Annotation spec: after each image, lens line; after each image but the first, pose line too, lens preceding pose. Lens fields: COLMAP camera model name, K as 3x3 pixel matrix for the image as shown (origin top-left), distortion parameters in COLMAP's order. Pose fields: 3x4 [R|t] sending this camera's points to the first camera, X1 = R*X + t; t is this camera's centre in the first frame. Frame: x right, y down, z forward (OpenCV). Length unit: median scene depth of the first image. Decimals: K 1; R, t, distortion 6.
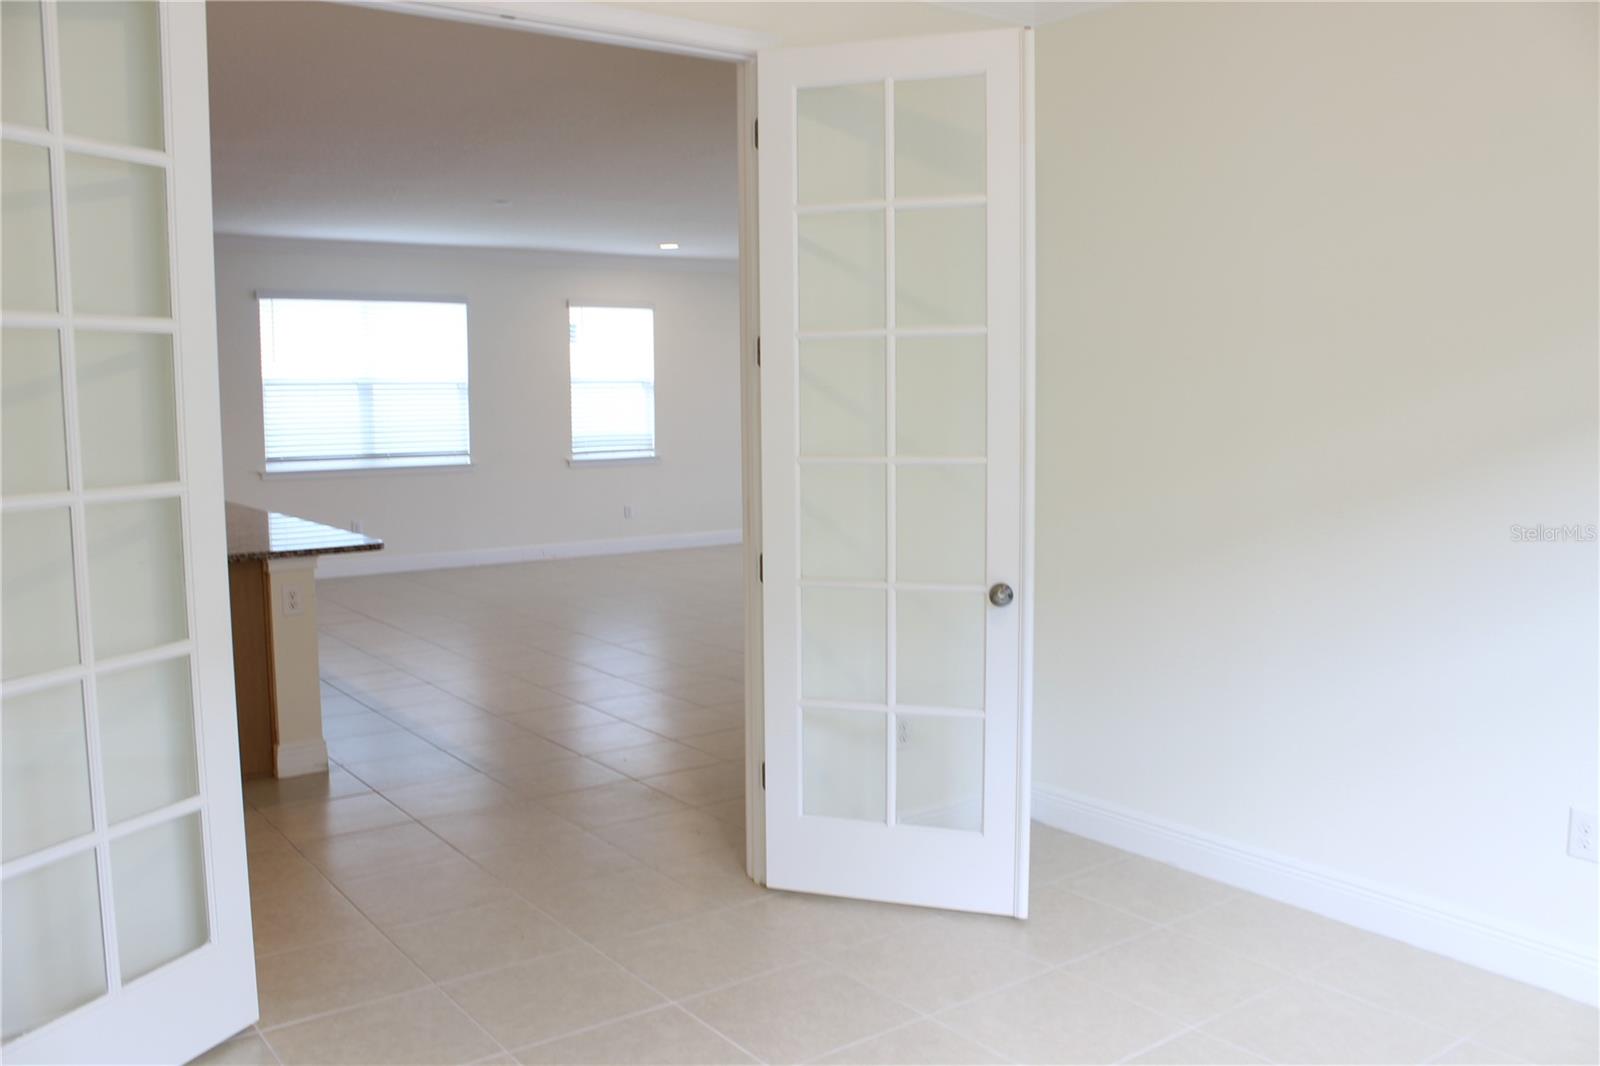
lens RADIAL K [[1344.1, 0, 793.0], [0, 1344.1, 532.0], [0, 0, 1]] dist [-0.153351, 0.119696]
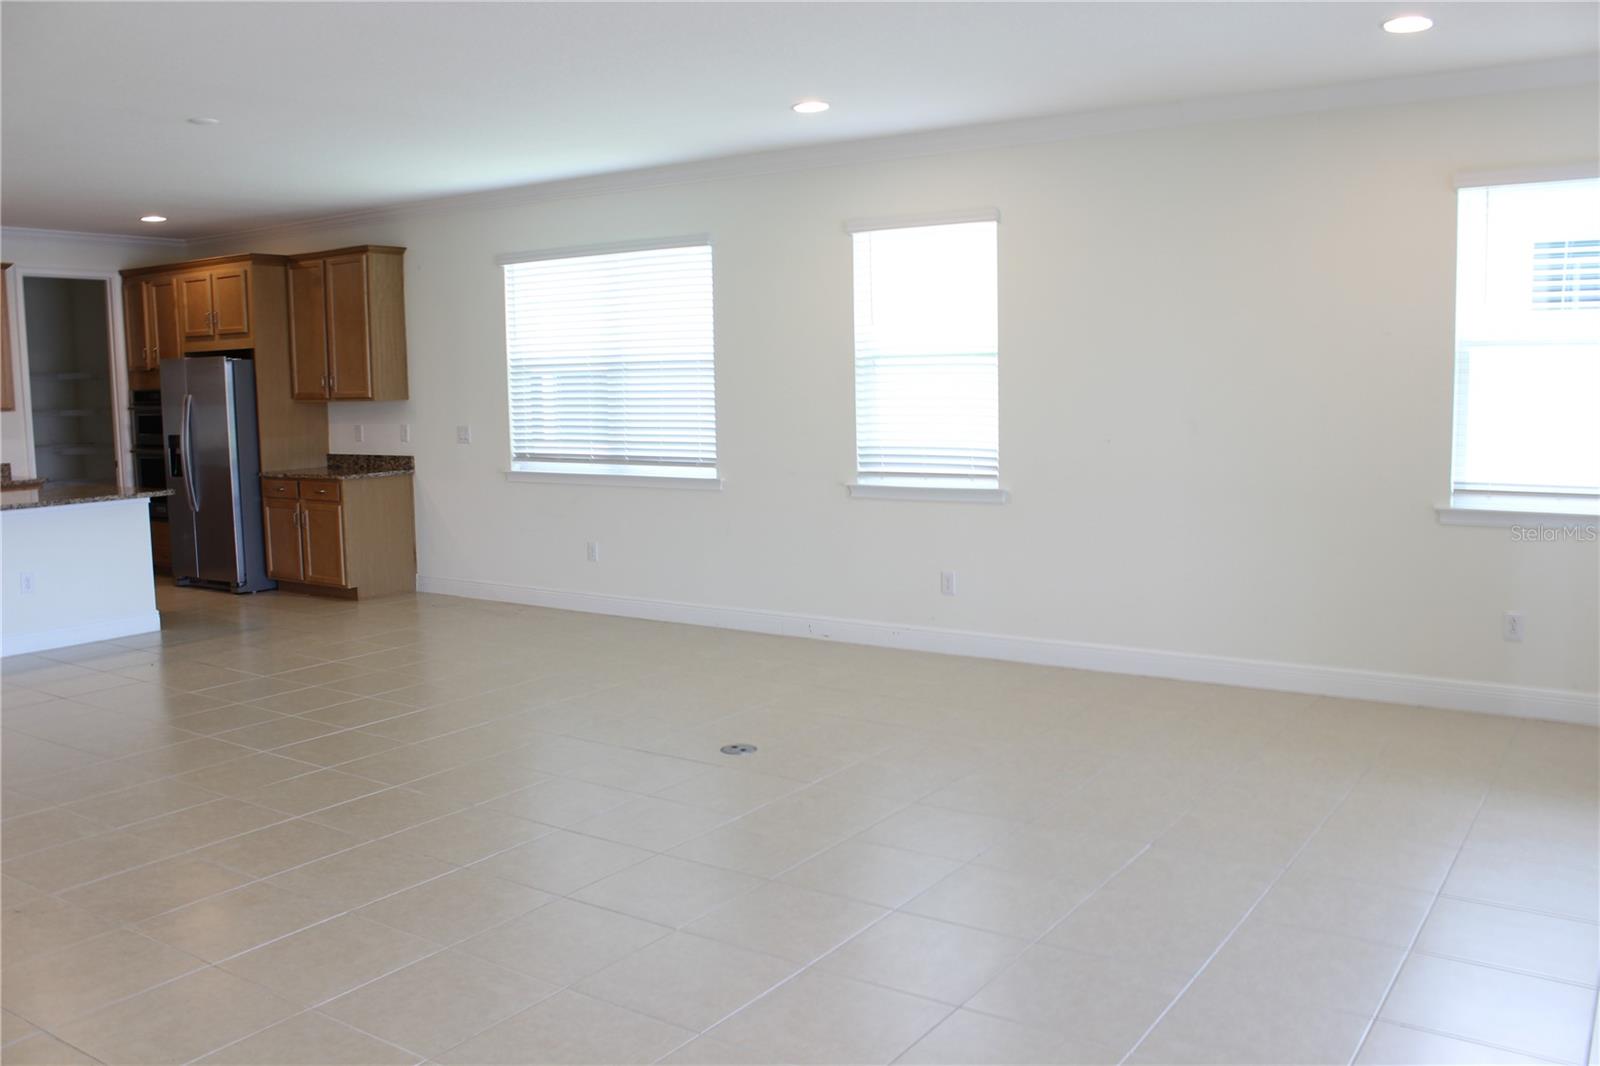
lens RADIAL K [[1344.1, 0, 806.5], [0, 1344.1, 533.8], [0, 0, 1]] dist [-0.153351, 0.119696]
pose [[0.334460, 0.115009, -0.935366, 0.422483], [-0.080488, 0.992385, 0.093239, -0.091365], [0.938966, 0.044101, 0.341170, 0.809206]]
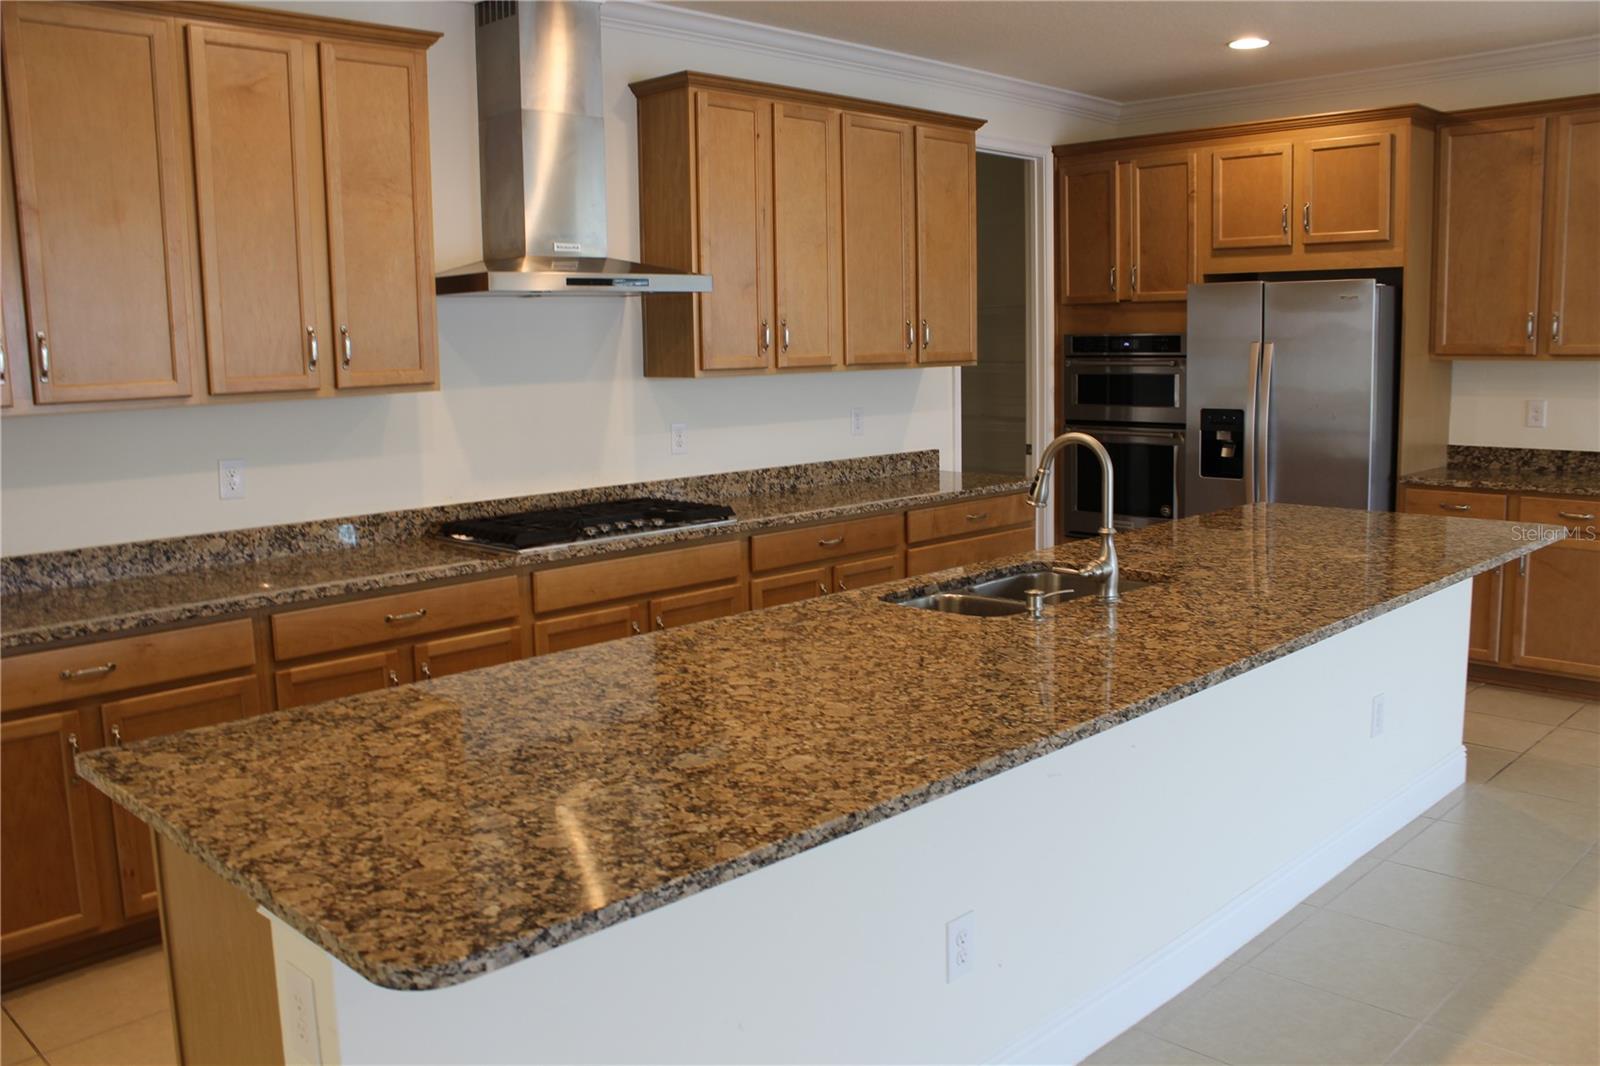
lens RADIAL K [[1344.1, 0, 812.1], [0, 1344.1, 533.1], [0, 0, 1]] dist [-0.153351, 0.119696]
pose [[0.161469, 0.147672, -0.975767, -0.025338], [-0.082100, 0.987324, 0.135835, -0.052439], [0.983457, 0.058177, 0.171546, 0.464725]]
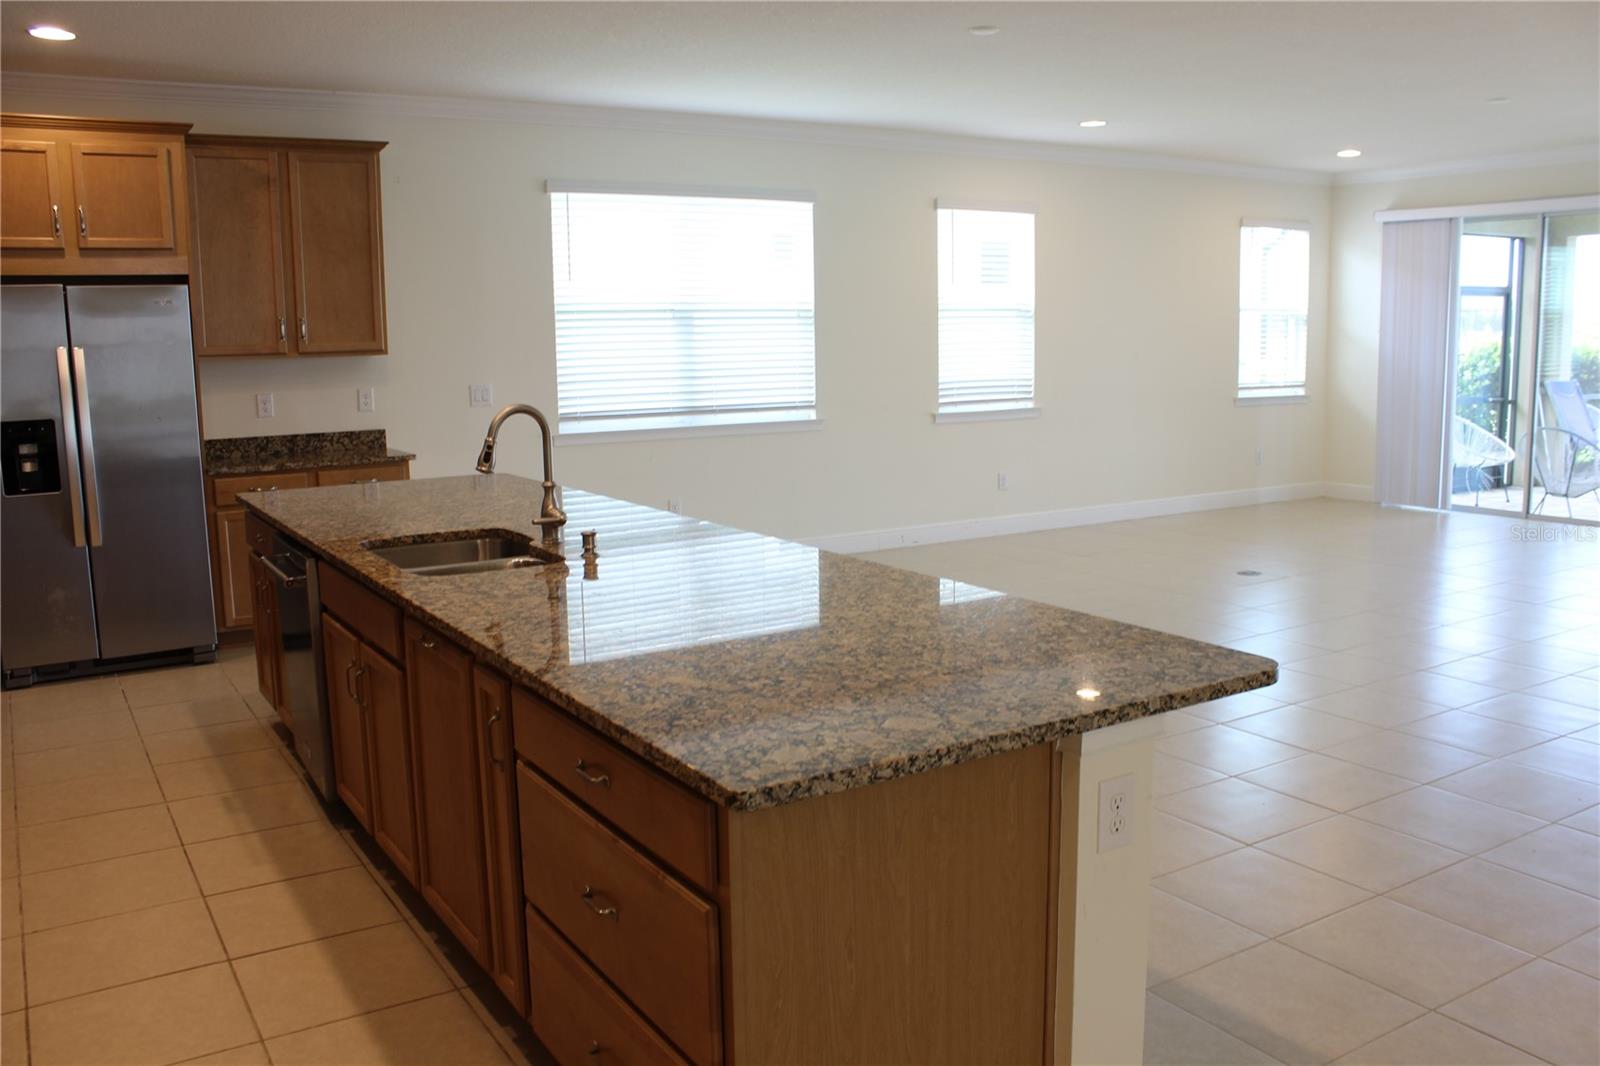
lens RADIAL K [[1344.1, 0, 810.6], [0, 1344.1, 529.2], [0, 0, 1]] dist [-0.153351, 0.119696]
pose [[0.997705, 0.003390, -0.067626, -0.194846], [-0.000272, 0.998938, 0.046073, -0.024794], [0.067711, -0.045949, 0.996646, 0.253132]]
